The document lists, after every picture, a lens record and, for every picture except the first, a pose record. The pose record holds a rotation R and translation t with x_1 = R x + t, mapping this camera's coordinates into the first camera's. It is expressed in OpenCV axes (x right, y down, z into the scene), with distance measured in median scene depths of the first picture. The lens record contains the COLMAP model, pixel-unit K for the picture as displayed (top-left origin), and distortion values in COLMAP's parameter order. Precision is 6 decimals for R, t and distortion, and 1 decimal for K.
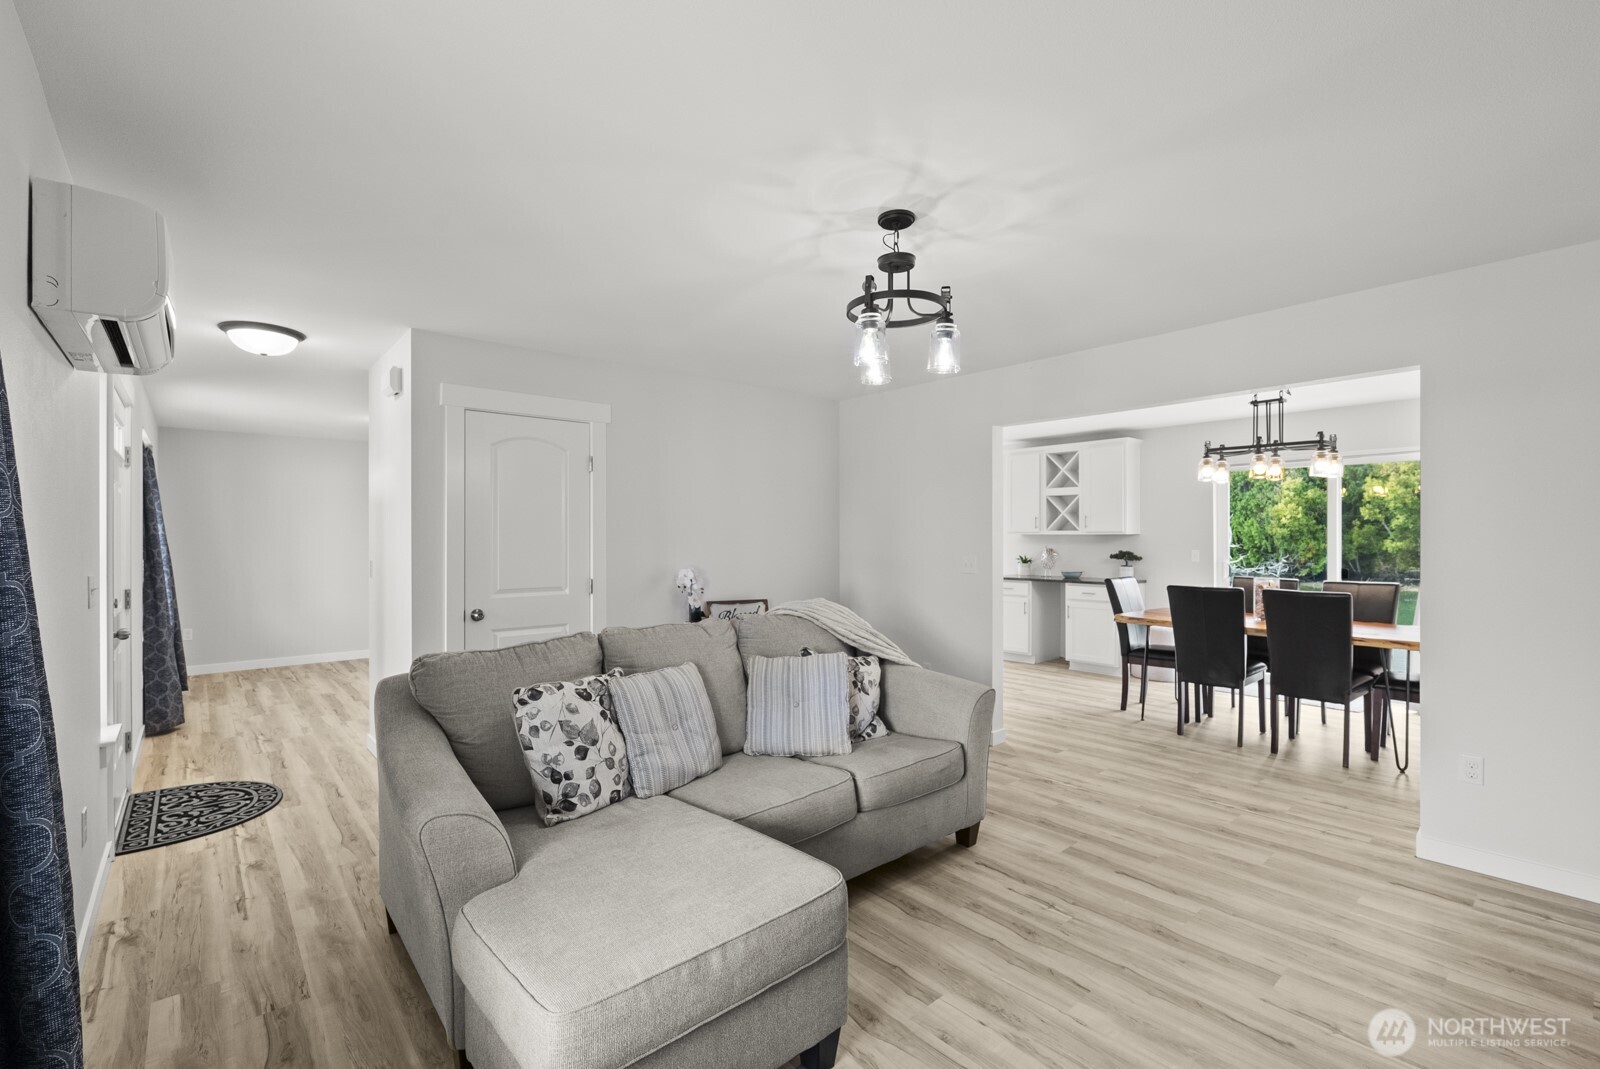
lens RADIAL K [[701.7, 0, 794.0], [0, 701.7, 536.8], [0, 0, 1]] dist [-0.002883, 0.000055]
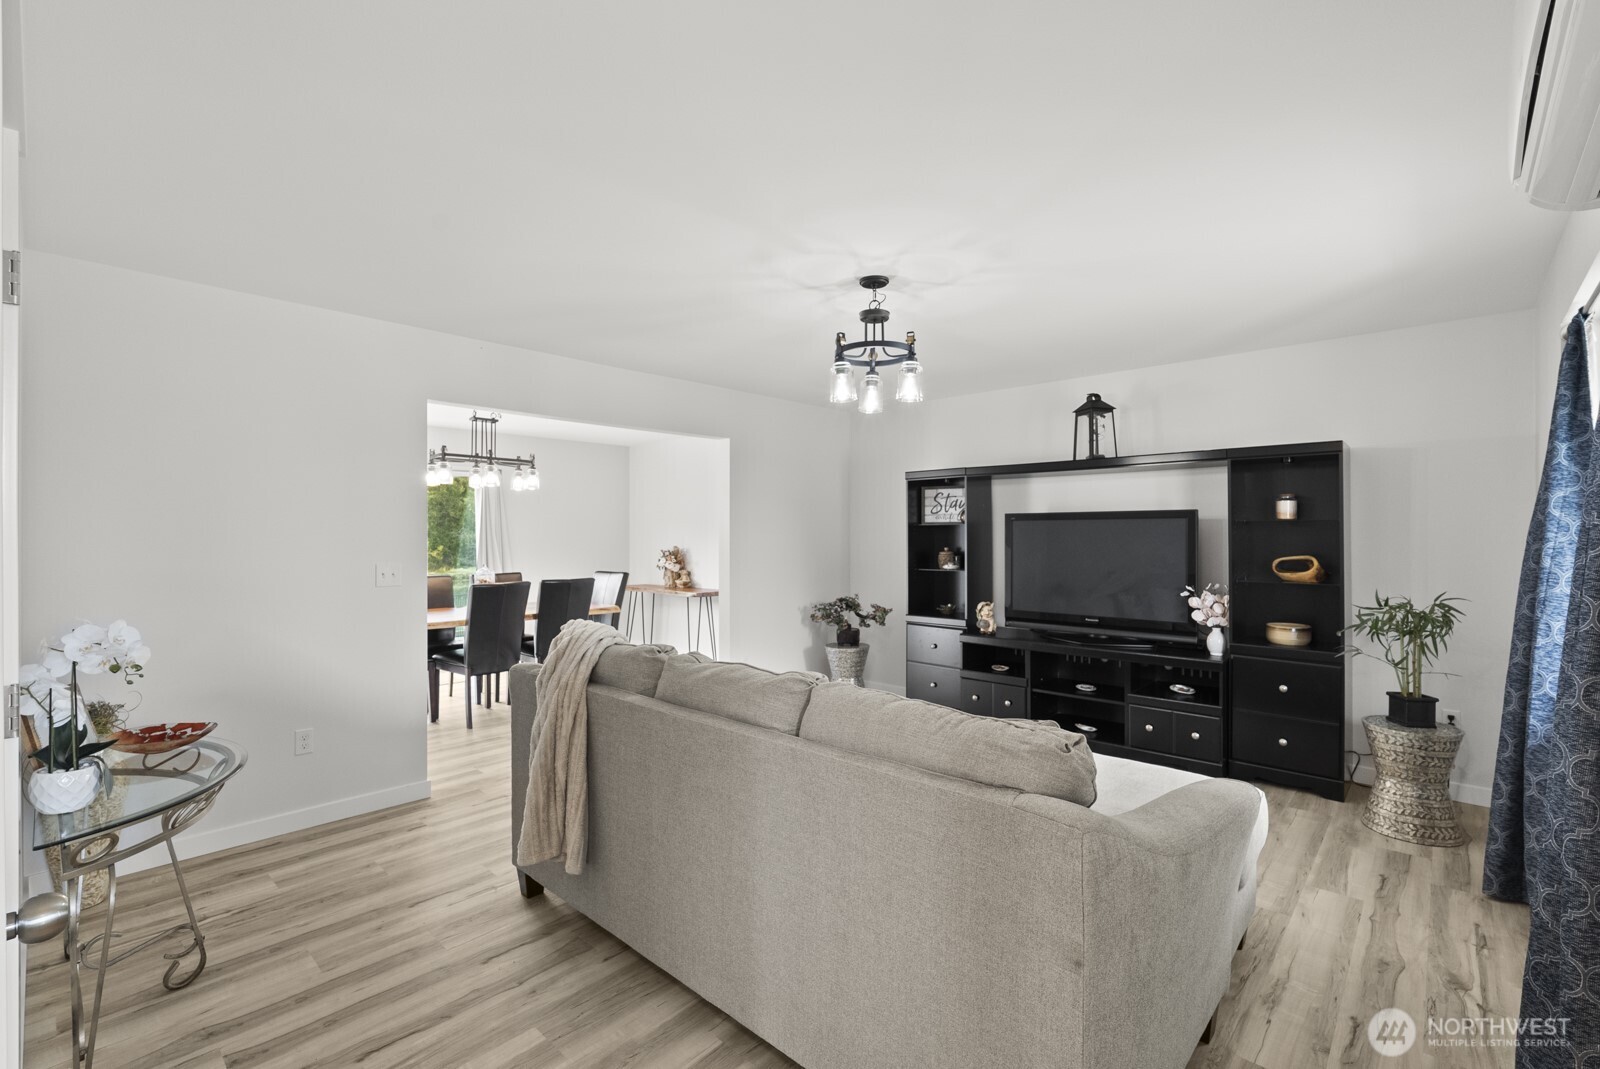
lens RADIAL K [[707.7, 0, 800.0], [0, 707.7, 530.1], [0, 0, 1]] dist [-0.003140, 0.000322]
pose [[-0.123858, 0.012775, 0.992218, -0.852569], [0.002009, 0.999918, -0.012623, 0.004935], [-0.992298, 0.000429, -0.123874, 1.012871]]
